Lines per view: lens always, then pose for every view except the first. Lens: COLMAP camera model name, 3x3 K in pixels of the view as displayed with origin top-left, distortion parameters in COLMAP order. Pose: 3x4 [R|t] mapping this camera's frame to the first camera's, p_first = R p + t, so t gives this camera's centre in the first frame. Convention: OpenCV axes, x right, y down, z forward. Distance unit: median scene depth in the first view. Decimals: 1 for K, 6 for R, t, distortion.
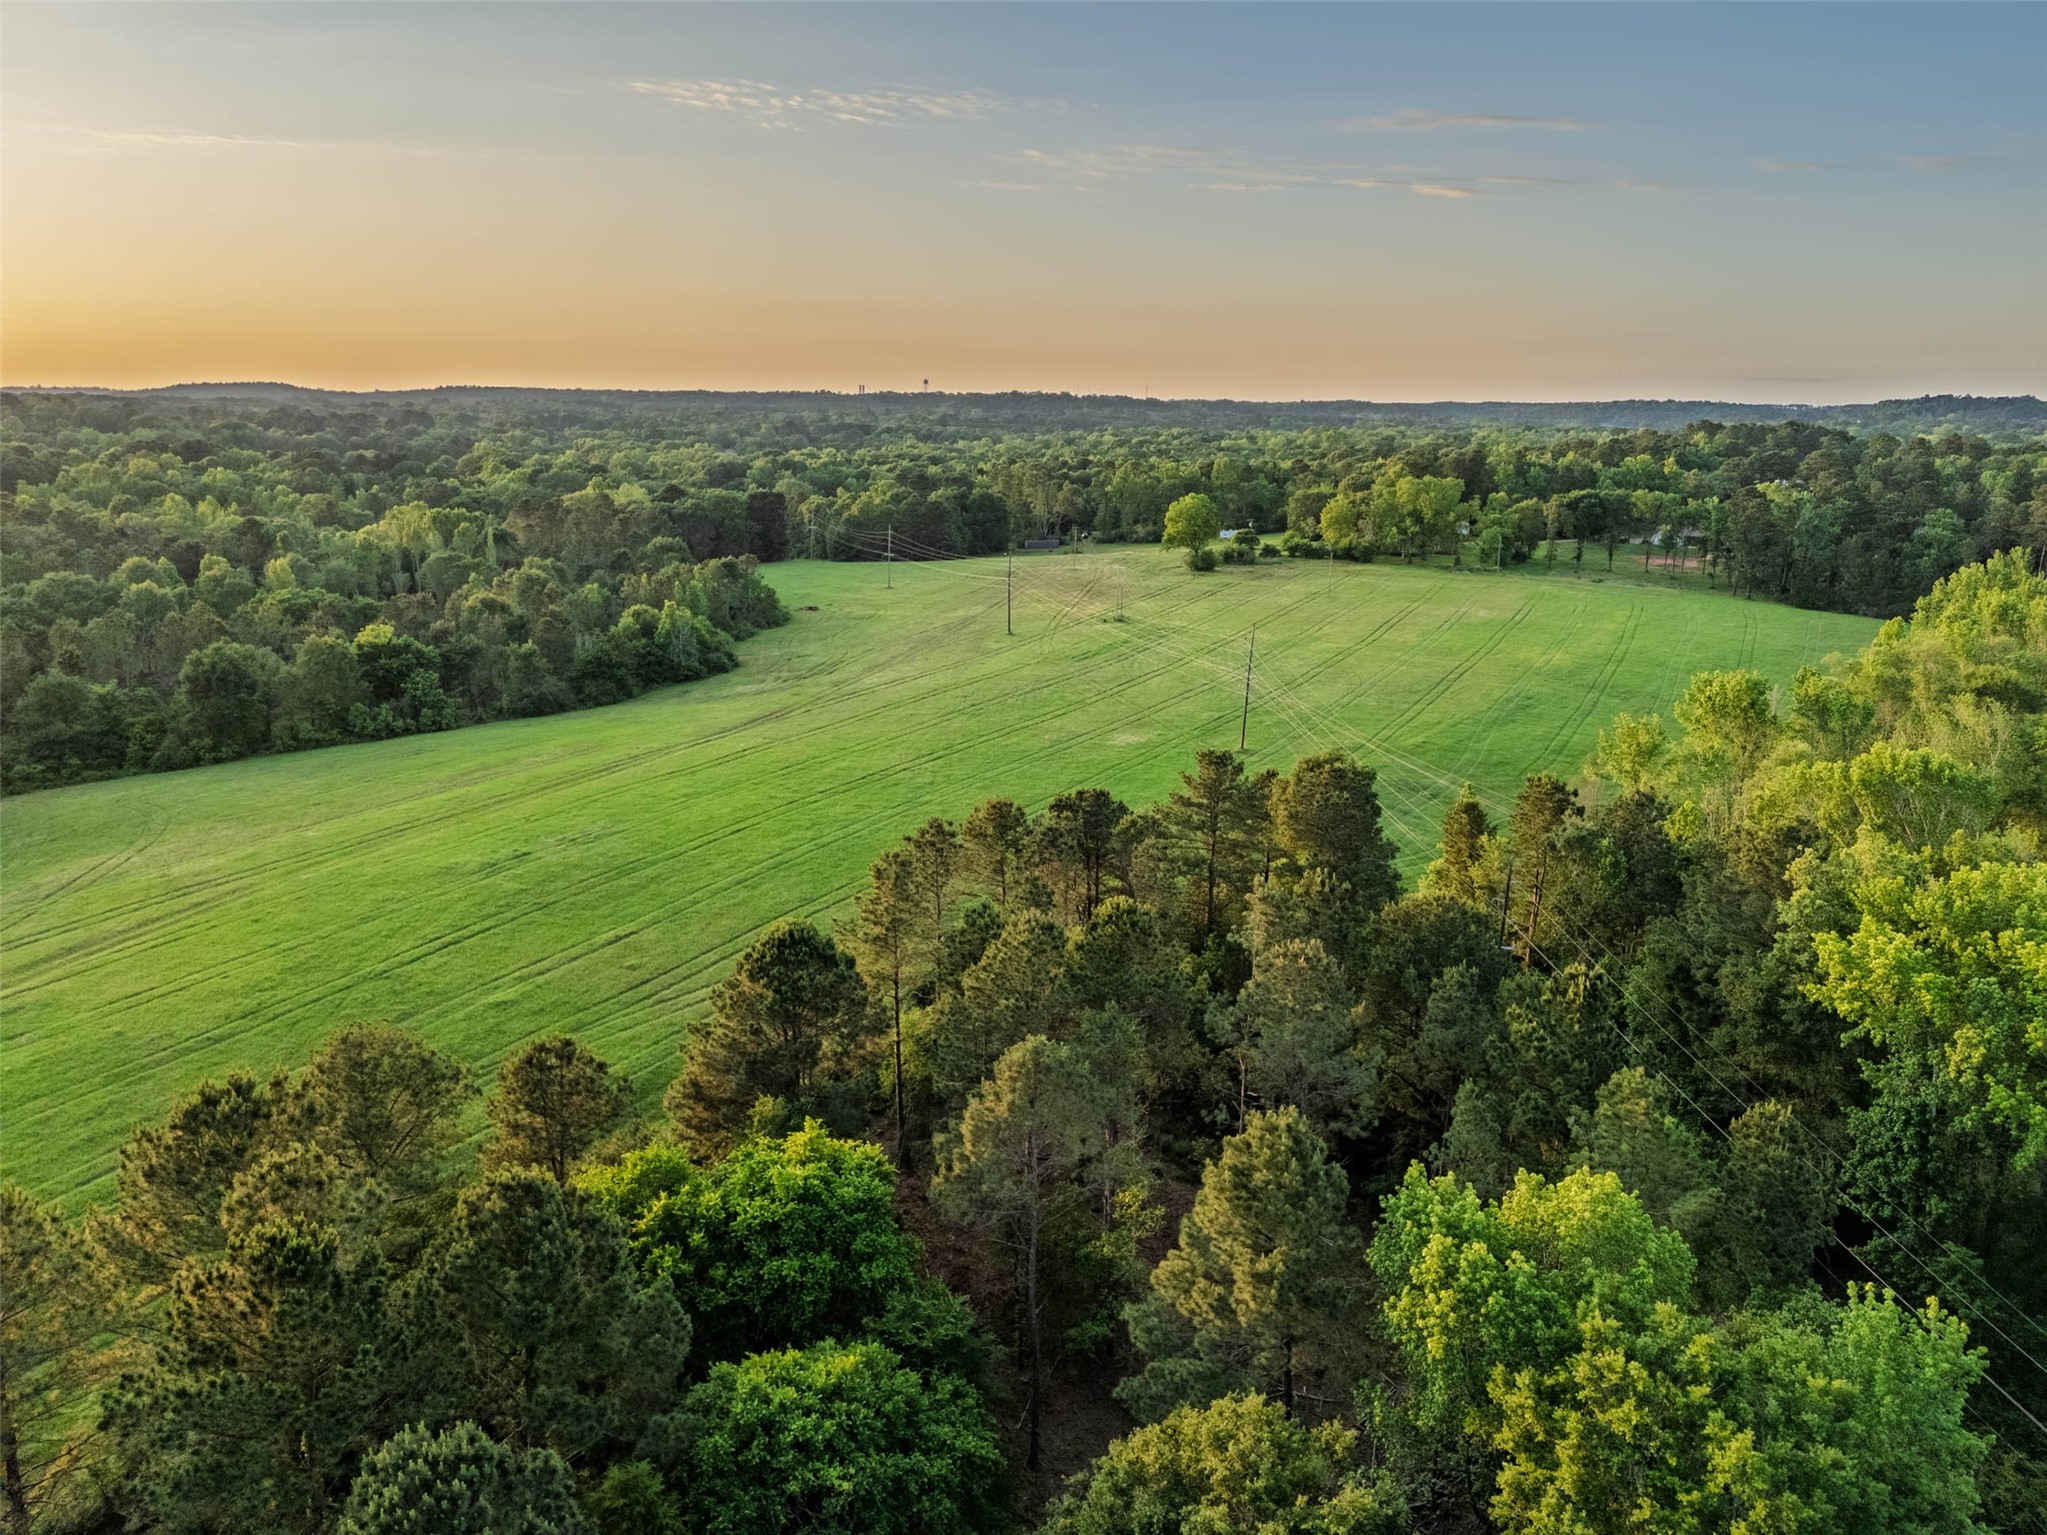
lens RADIAL K [[1493.6, 0, 1023.1], [0, 1493.6, 769.9], [0, 0, 1]] dist [0.064934, -0.054631]
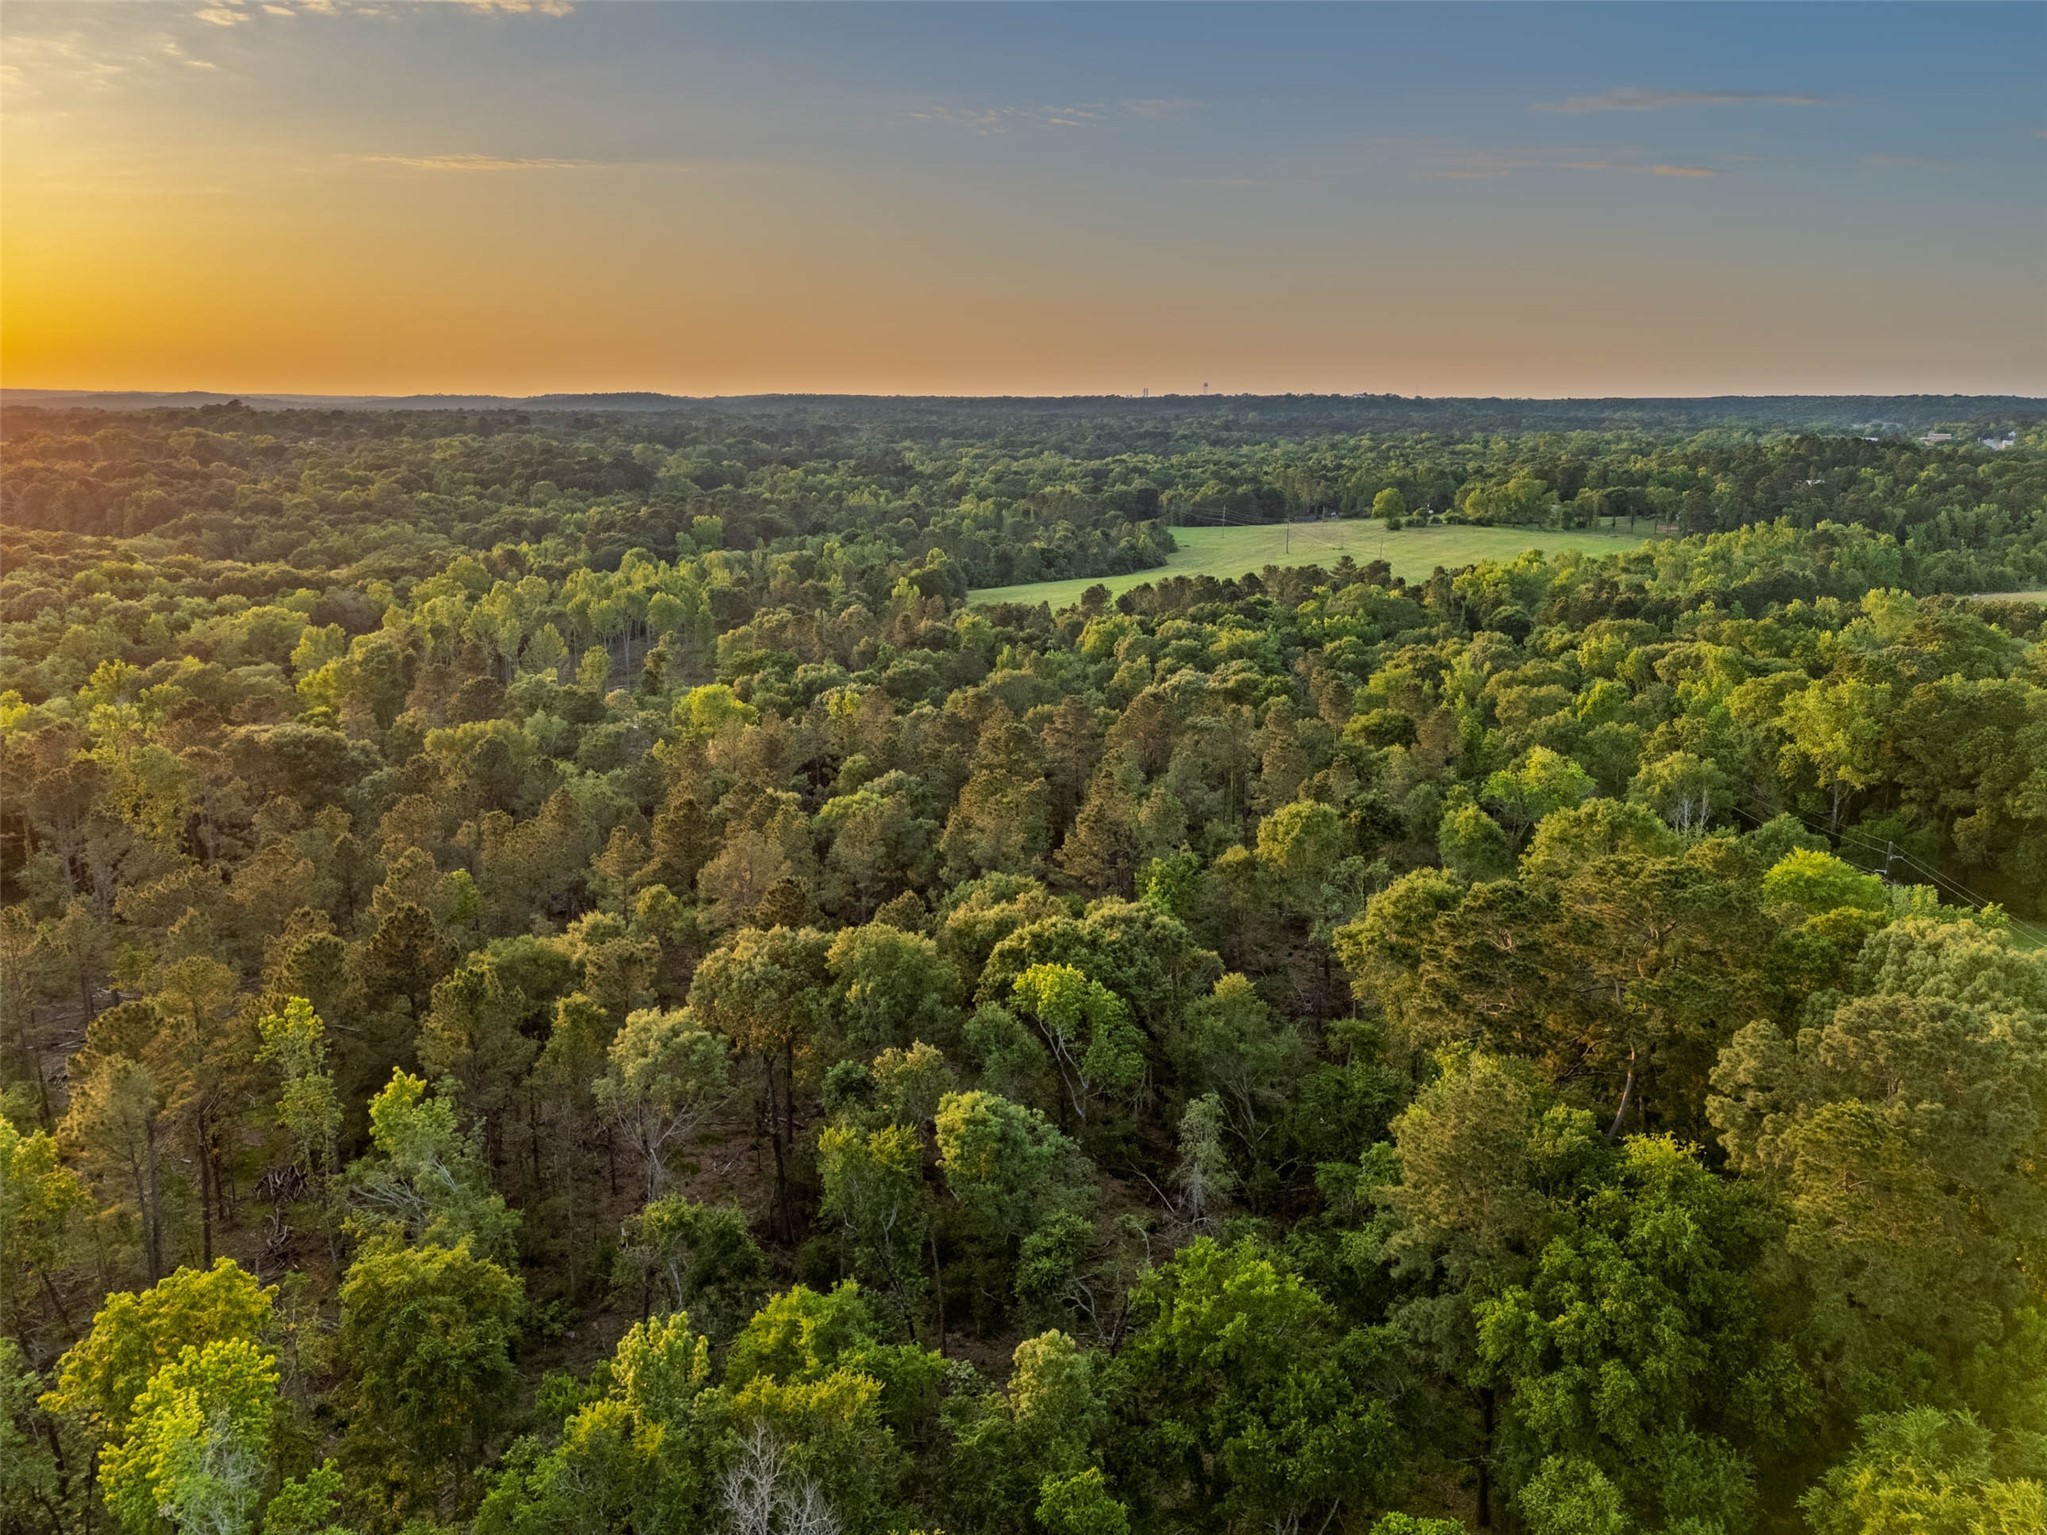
lens RADIAL K [[1493.6, 0, 1028.3], [0, 1493.6, 764.2], [0, 0, 1]] dist [0.064934, -0.054631]
pose [[0.985393, 0.032412, -0.167181, -0.002926], [-0.032343, 0.999472, 0.003135, 0.100591], [0.167194, 0.002318, 0.985921, -0.551120]]
